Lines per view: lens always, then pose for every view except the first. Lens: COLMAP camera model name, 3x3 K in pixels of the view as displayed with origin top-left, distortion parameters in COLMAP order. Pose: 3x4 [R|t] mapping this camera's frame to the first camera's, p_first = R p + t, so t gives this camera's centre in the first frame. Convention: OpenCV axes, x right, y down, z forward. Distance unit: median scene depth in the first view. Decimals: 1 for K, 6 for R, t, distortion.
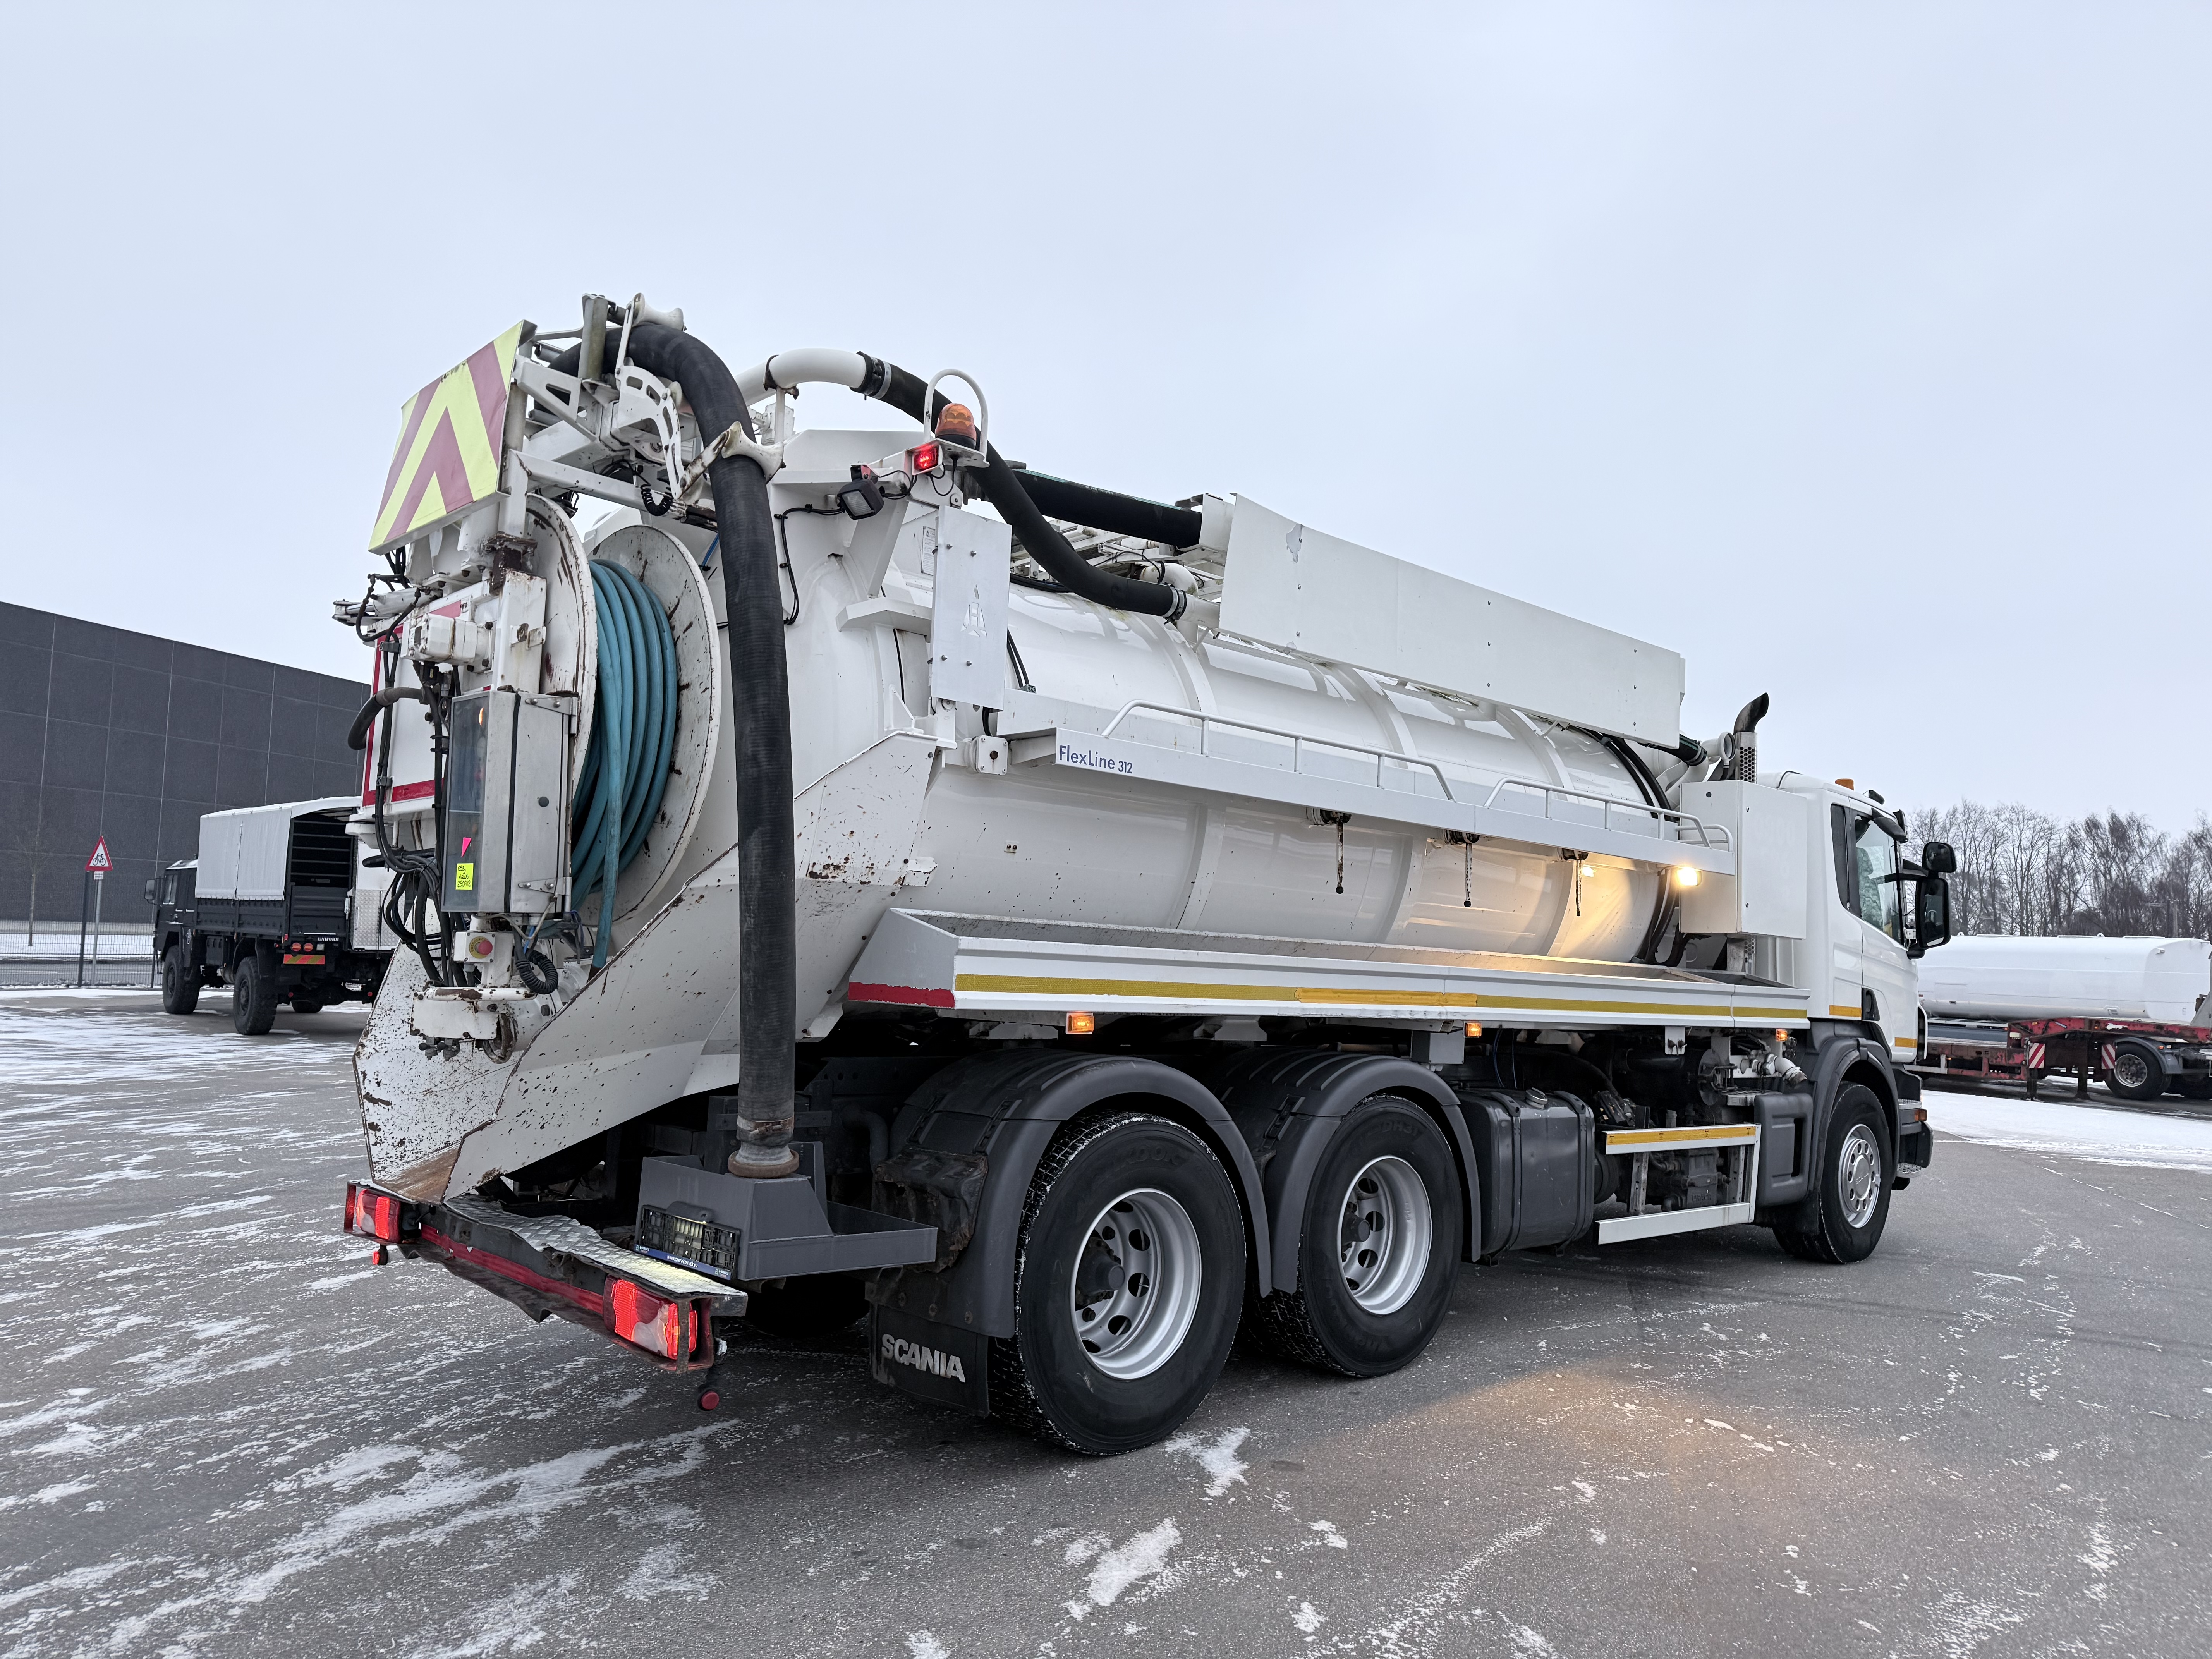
lens RADIAL K [[1544.4, 0, 1106.0], [0, 1544.4, 829.5], [0, 0, 1]] dist [0.032445, -0.002546]
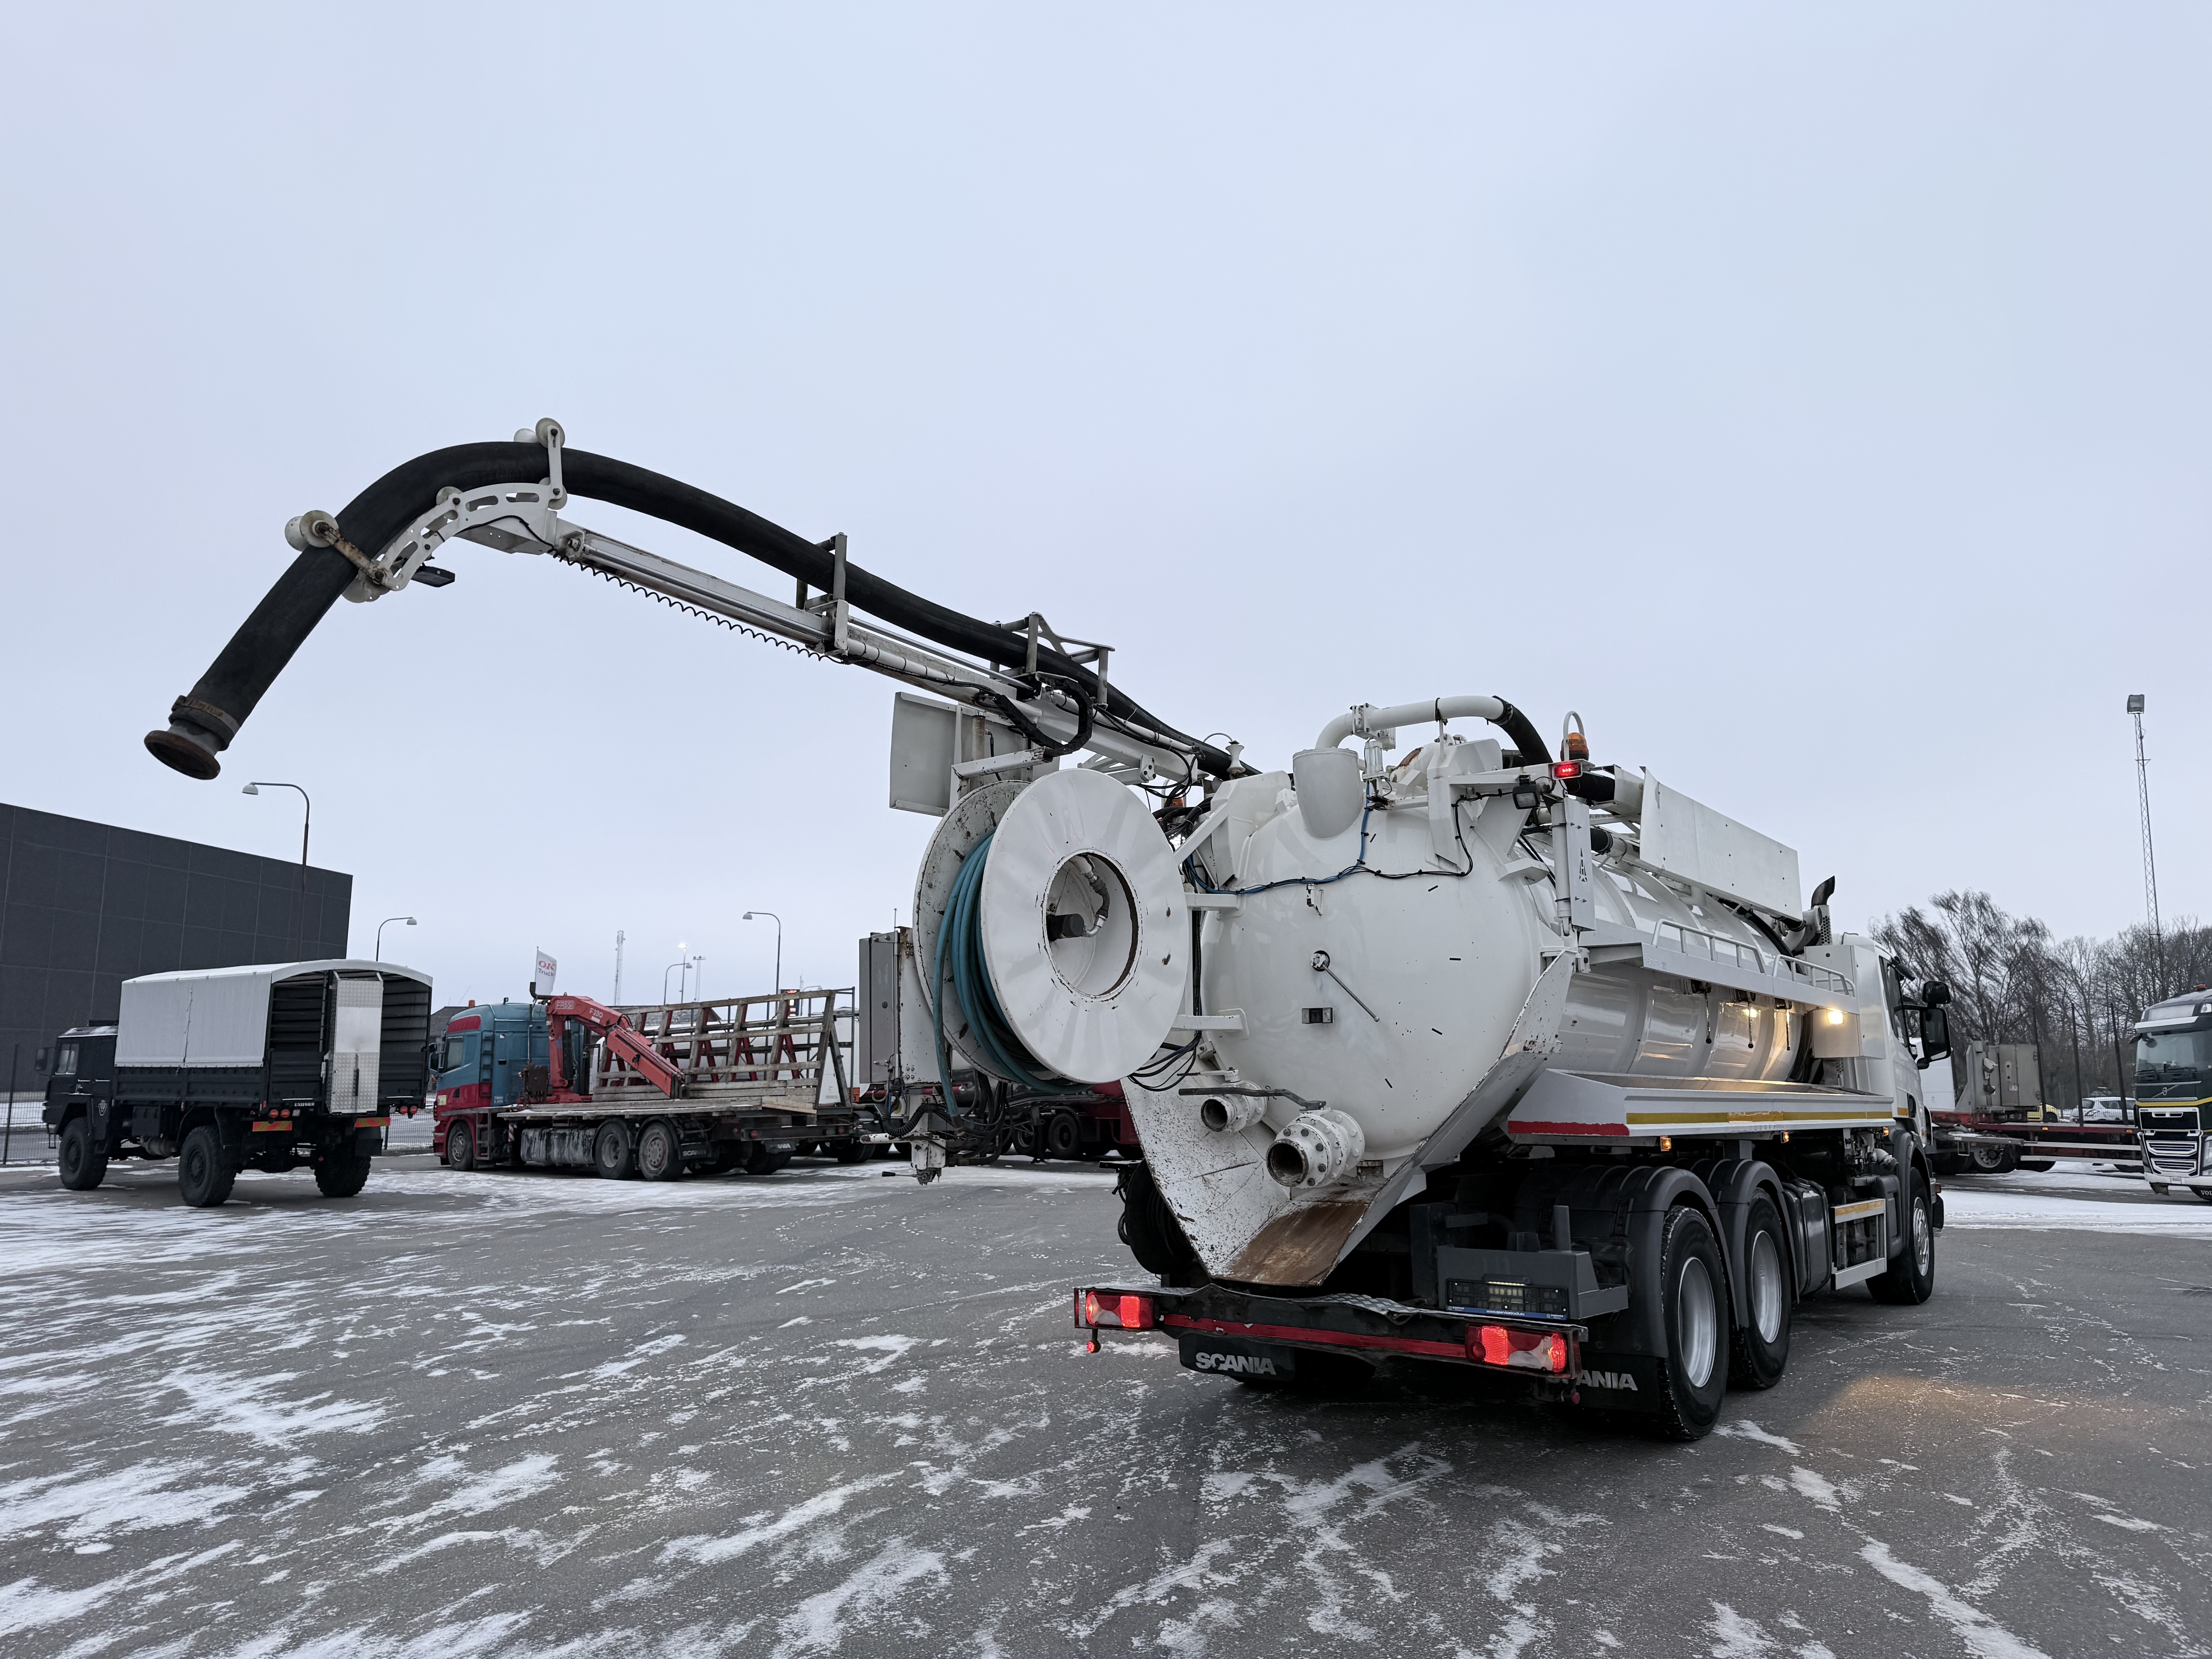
lens RADIAL K [[1579.2, 0, 1109.5], [0, 1579.2, 785.2], [0, 0, 1]] dist [-0.002129, -0.001457]
pose [[0.982749, -0.006413, 0.184834, -0.486201], [0.025439, 0.994587, -0.100746, -0.046269], [-0.183187, 0.103709, 0.977592, -0.252987]]
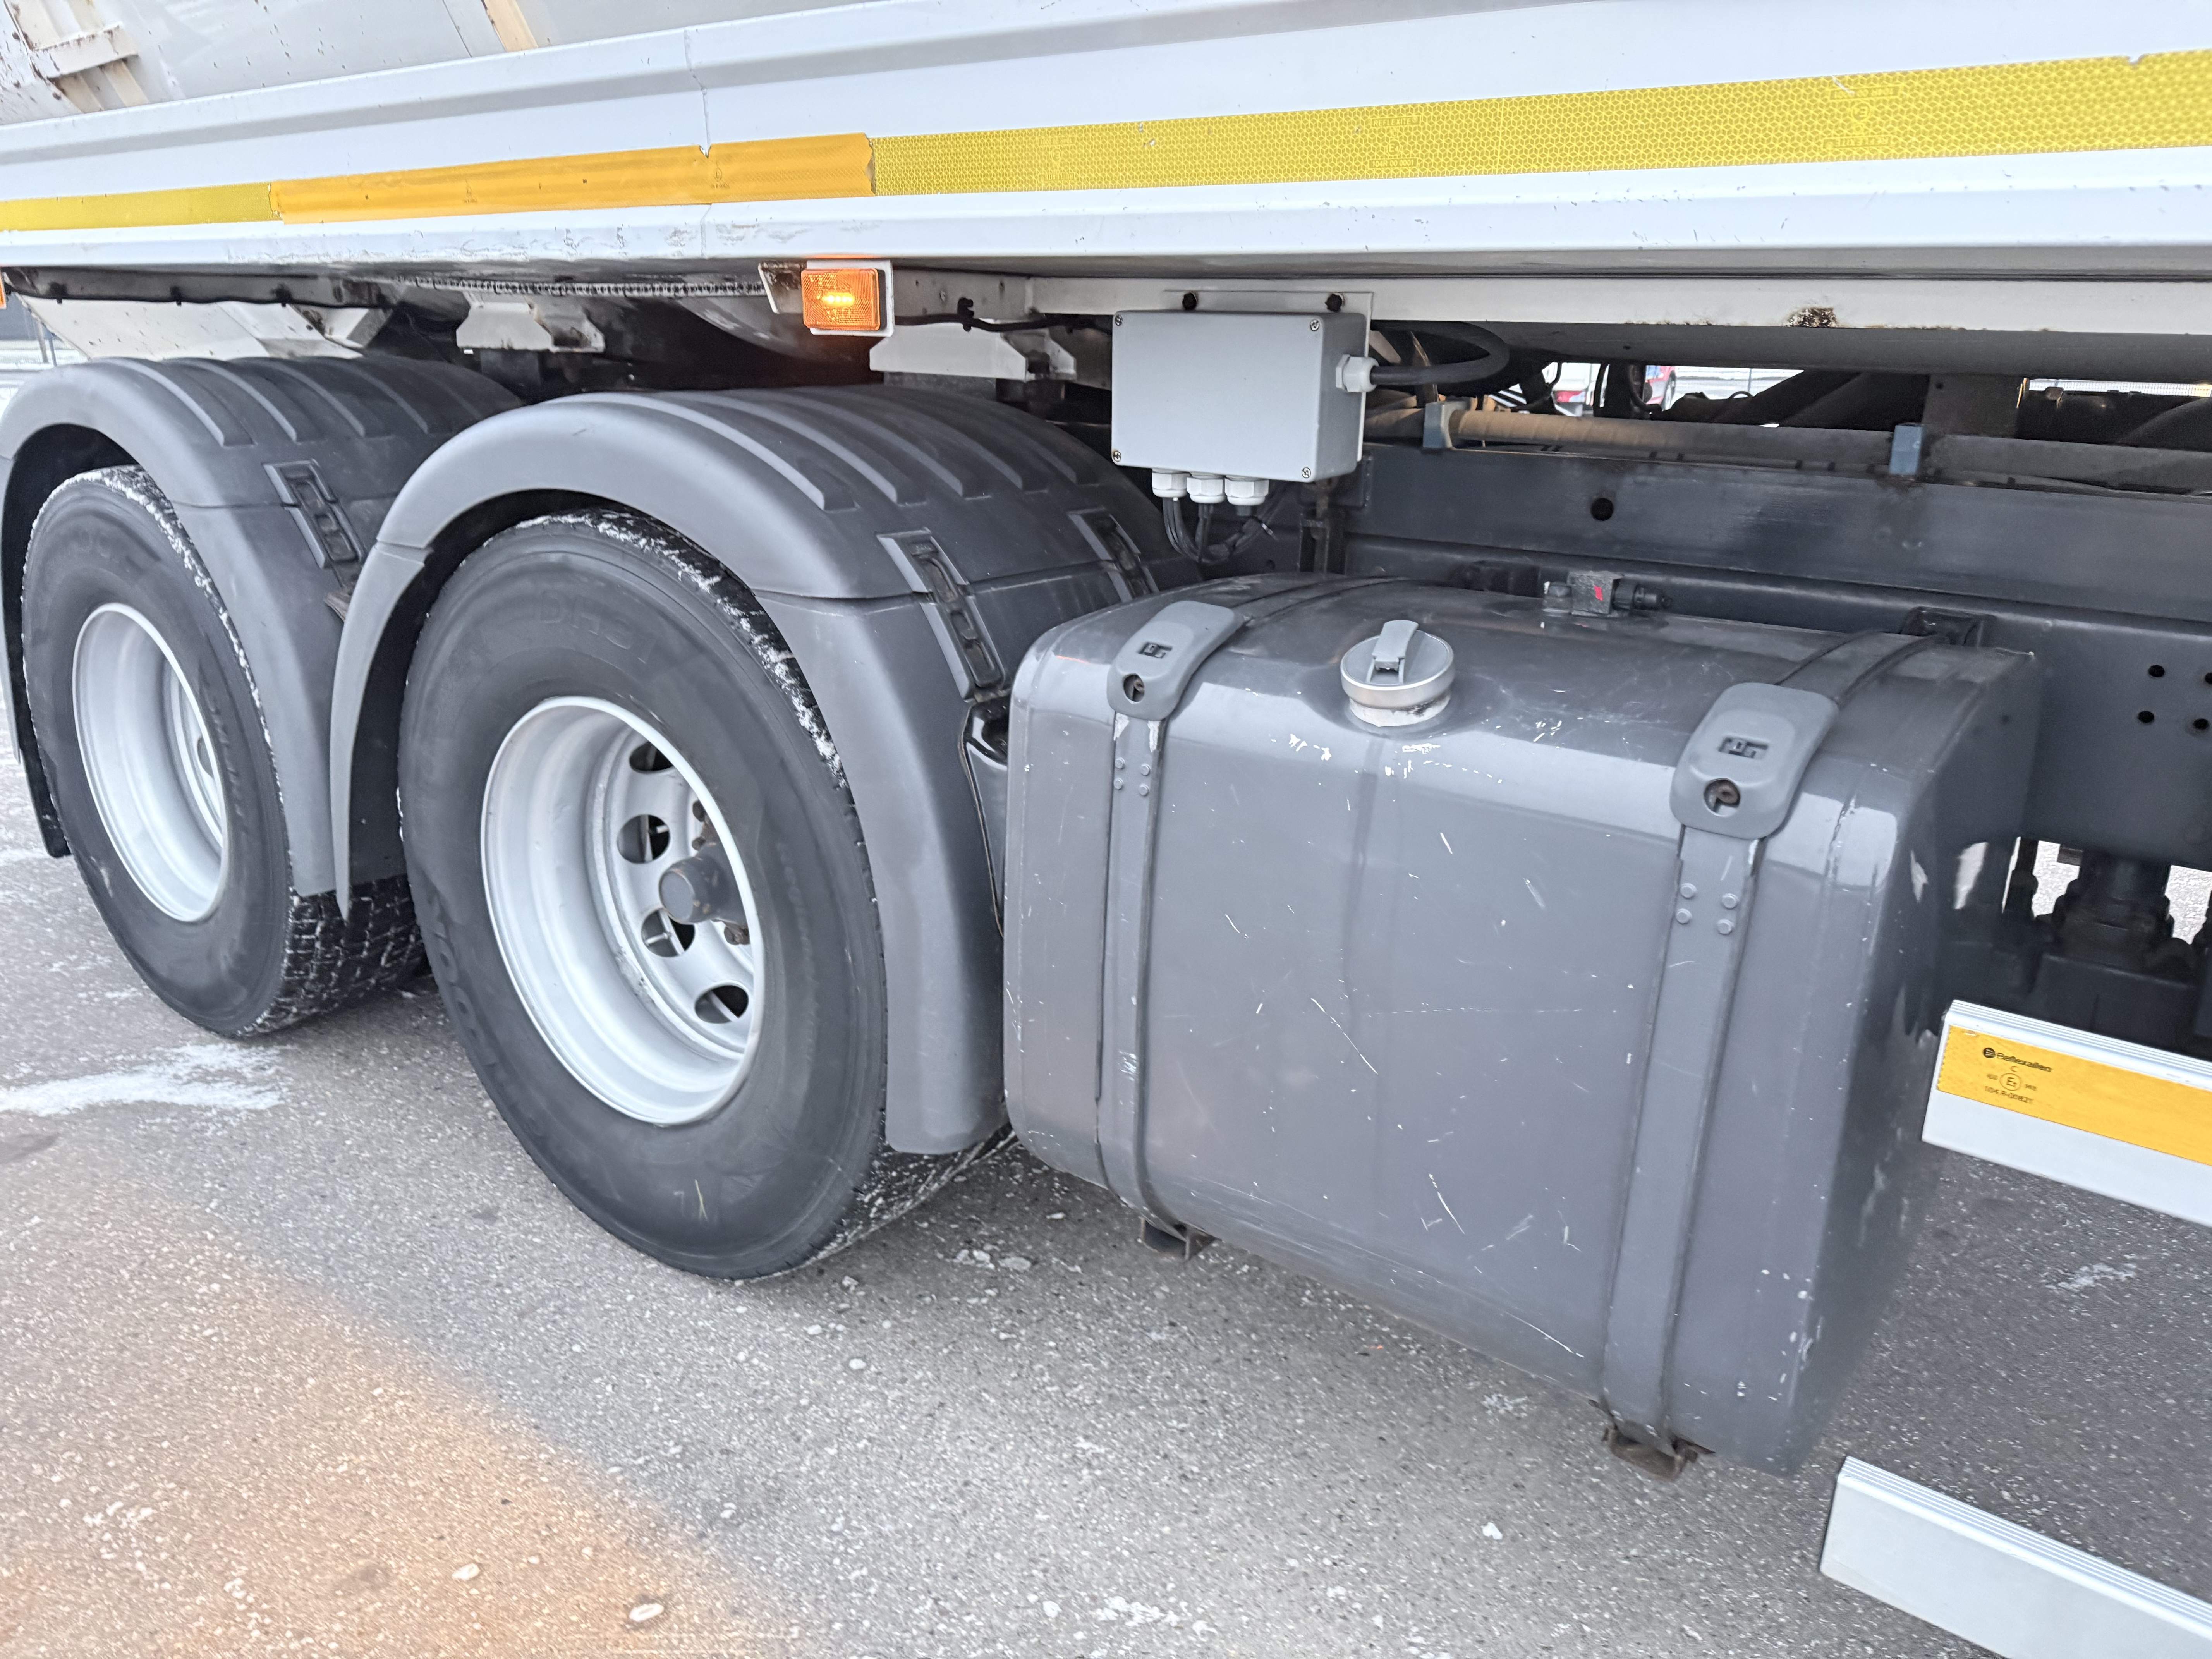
lens RADIAL K [[1544.4, 0, 1106.0], [0, 1544.4, 829.5], [0, 0, 1]] dist [0.032445, -0.002546]
pose [[0.164616, 0.255895, -0.952586, 0.384035], [0.066575, 0.960676, 0.269573, 0.113302], [0.984108, -0.107794, 0.141107, 0.768231]]
